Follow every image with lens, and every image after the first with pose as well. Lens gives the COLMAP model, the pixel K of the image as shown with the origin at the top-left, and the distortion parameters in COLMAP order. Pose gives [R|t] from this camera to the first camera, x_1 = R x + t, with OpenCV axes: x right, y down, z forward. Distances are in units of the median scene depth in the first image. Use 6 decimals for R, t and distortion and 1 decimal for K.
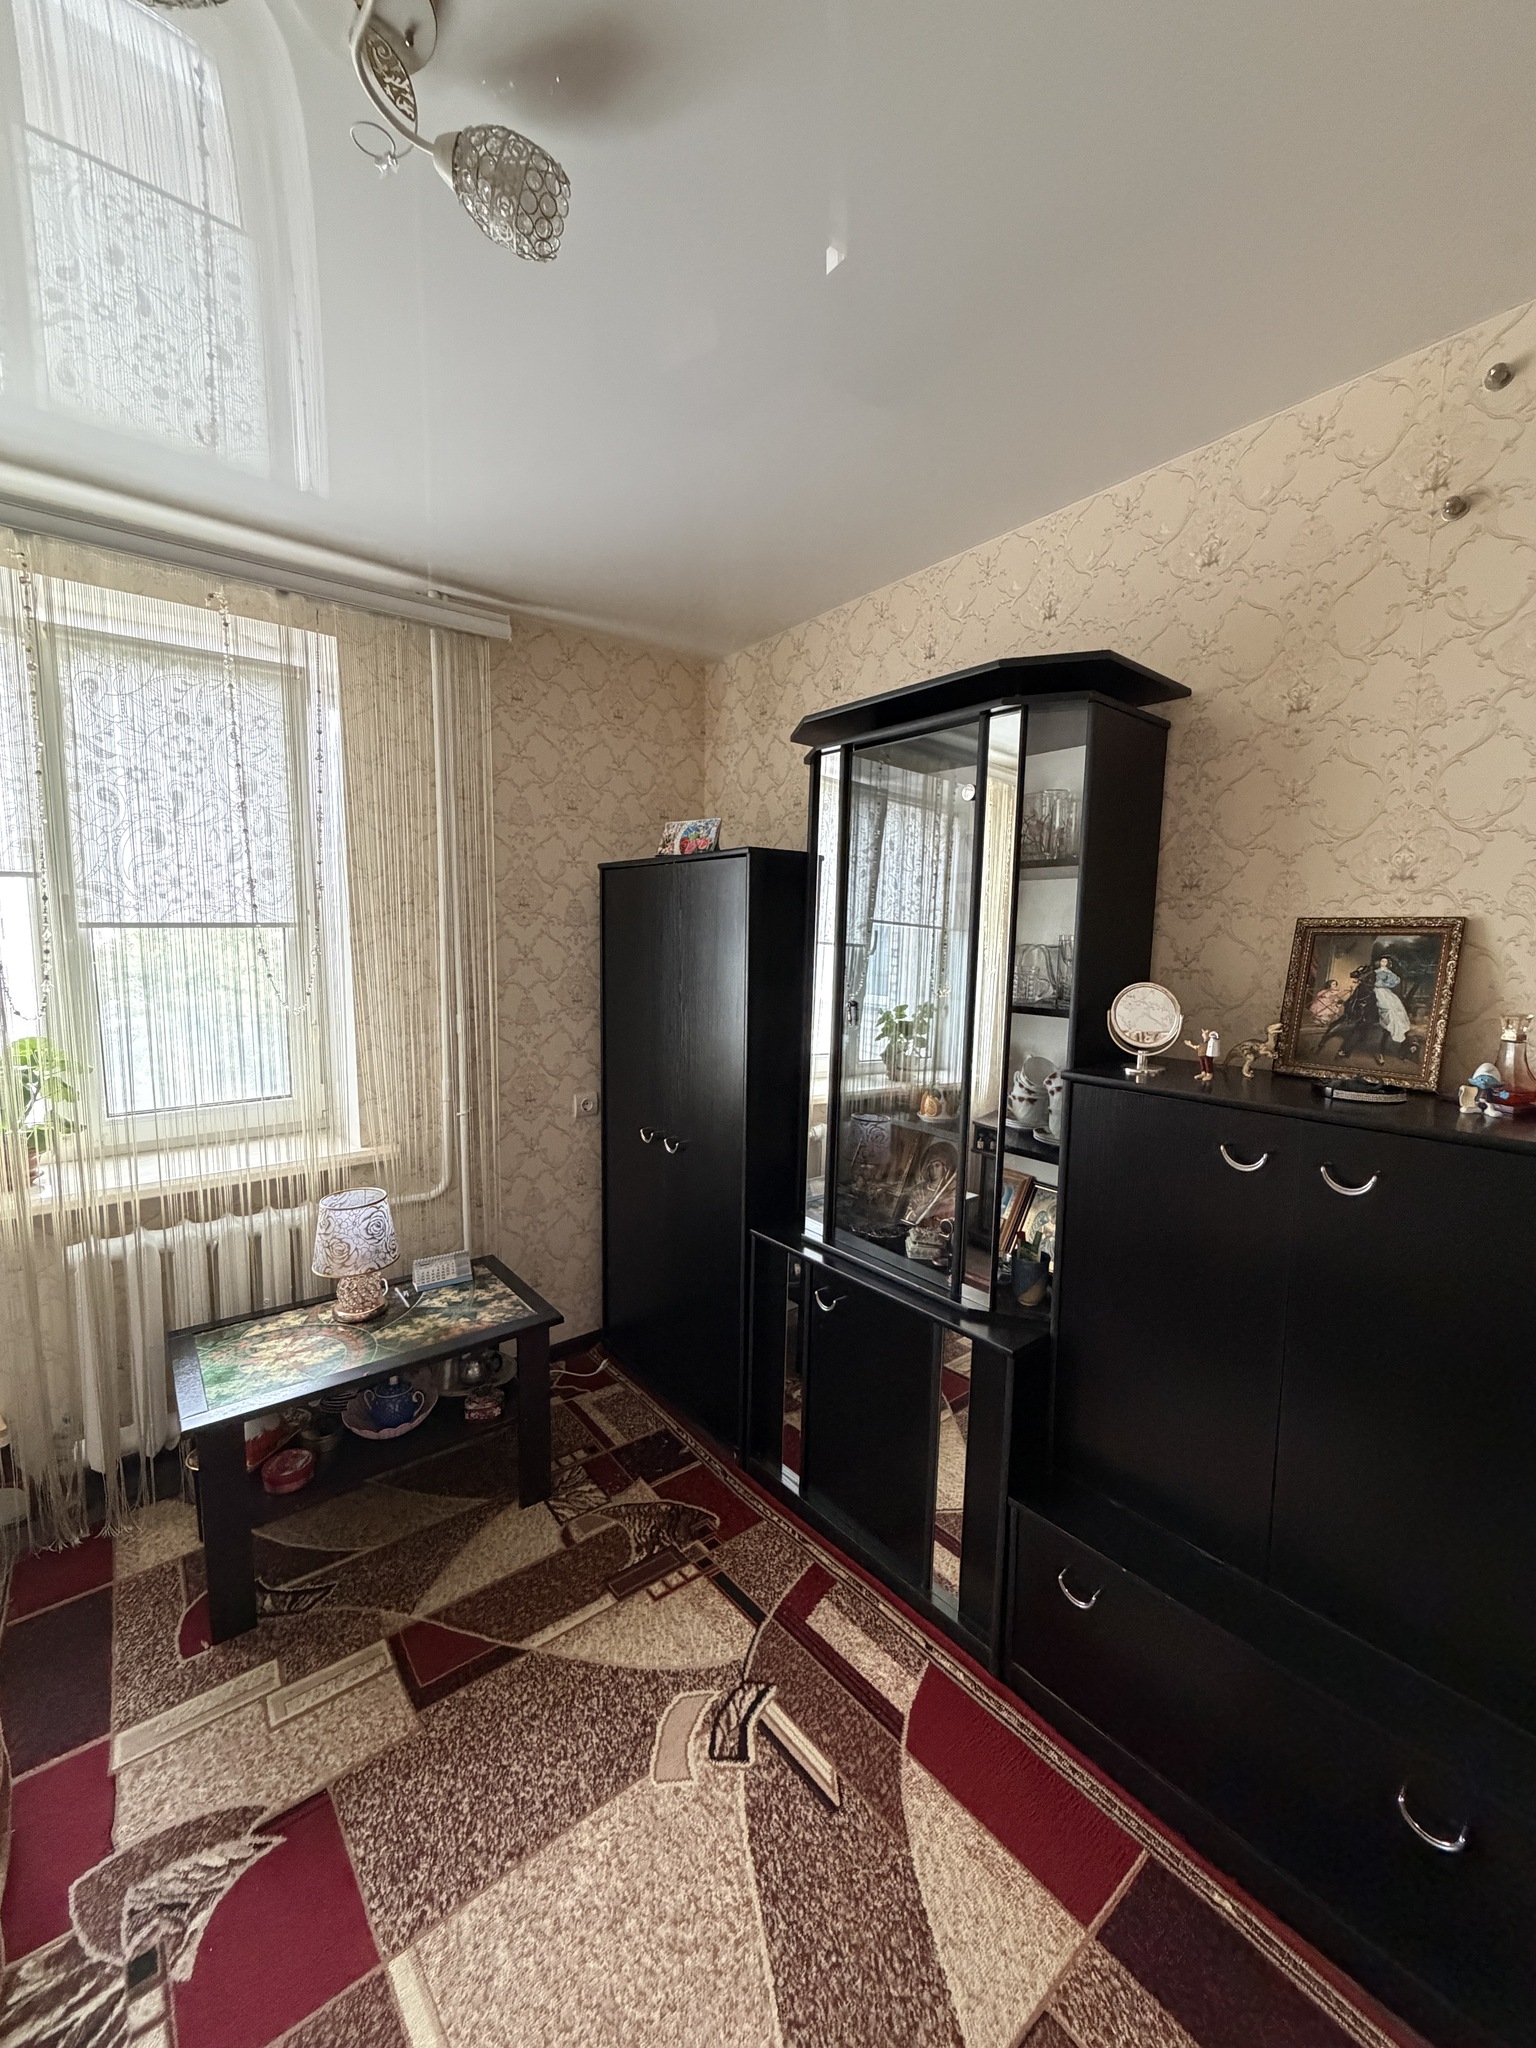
lens RADIAL K [[811.8, 0, 764.6], [0, 811.8, 1027.0], [0, 0, 1]] dist [-0.005450, 0.000282]
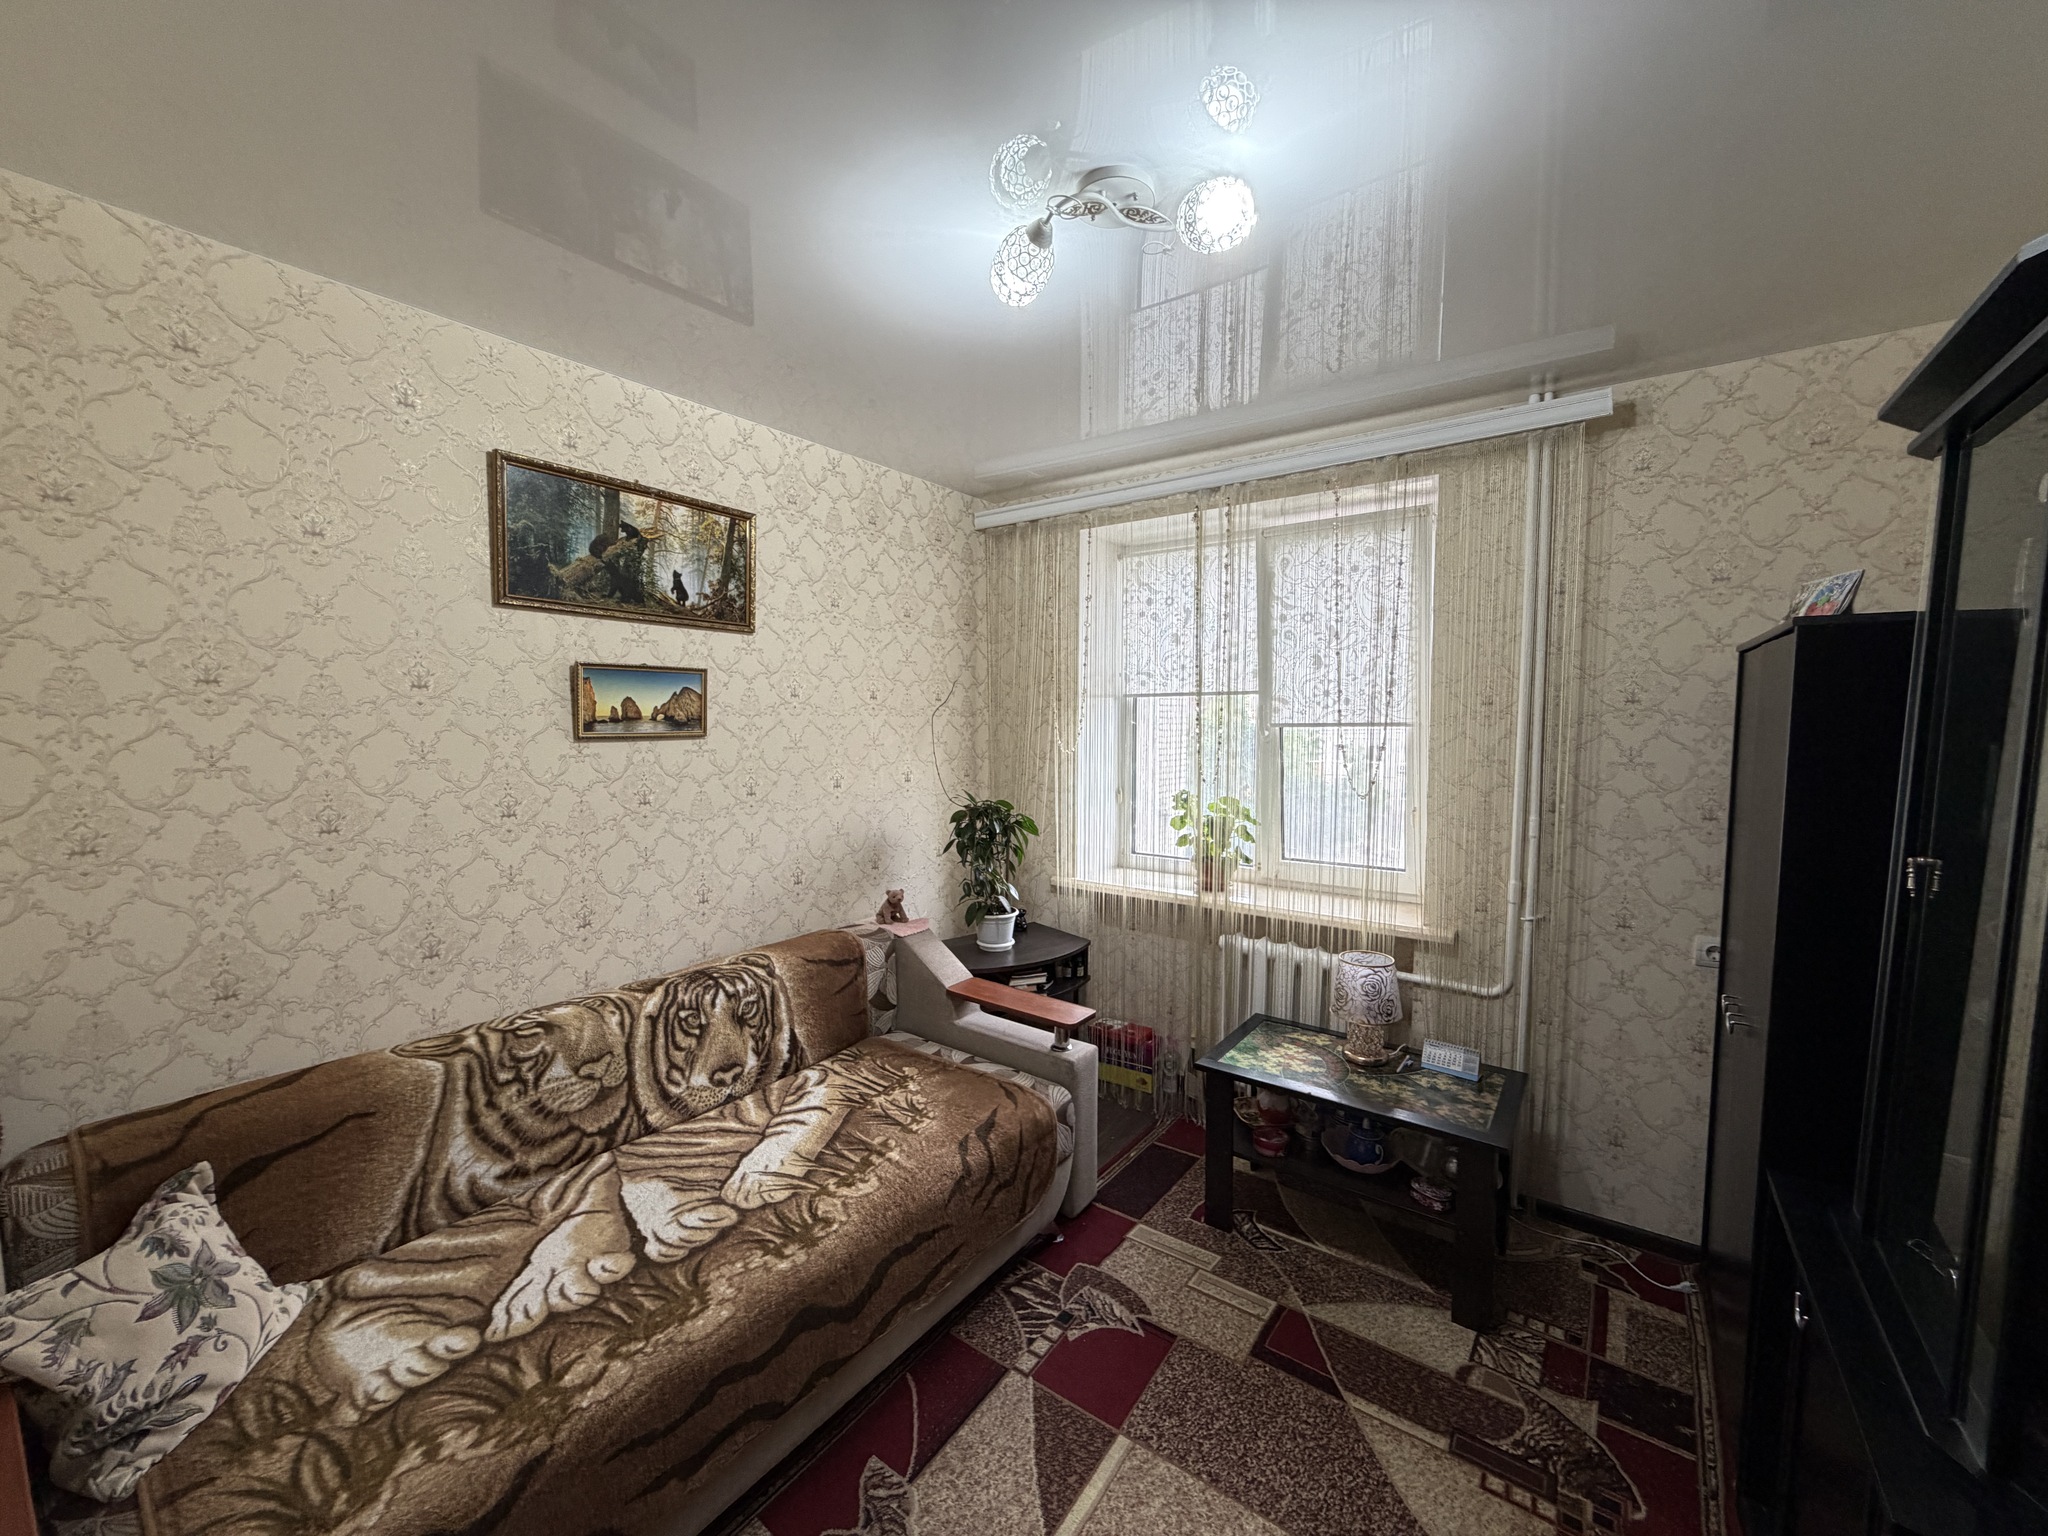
lens RADIAL K [[811.8, 0, 1018.8], [0, 811.8, 780.0], [0, 0, 1]] dist [-0.005450, 0.000282]
pose [[0.251548, 0.067336, -0.965500, 0.512878], [-0.105803, 0.993511, 0.041724, -0.044715], [0.962044, 0.091657, 0.257040, 0.200927]]
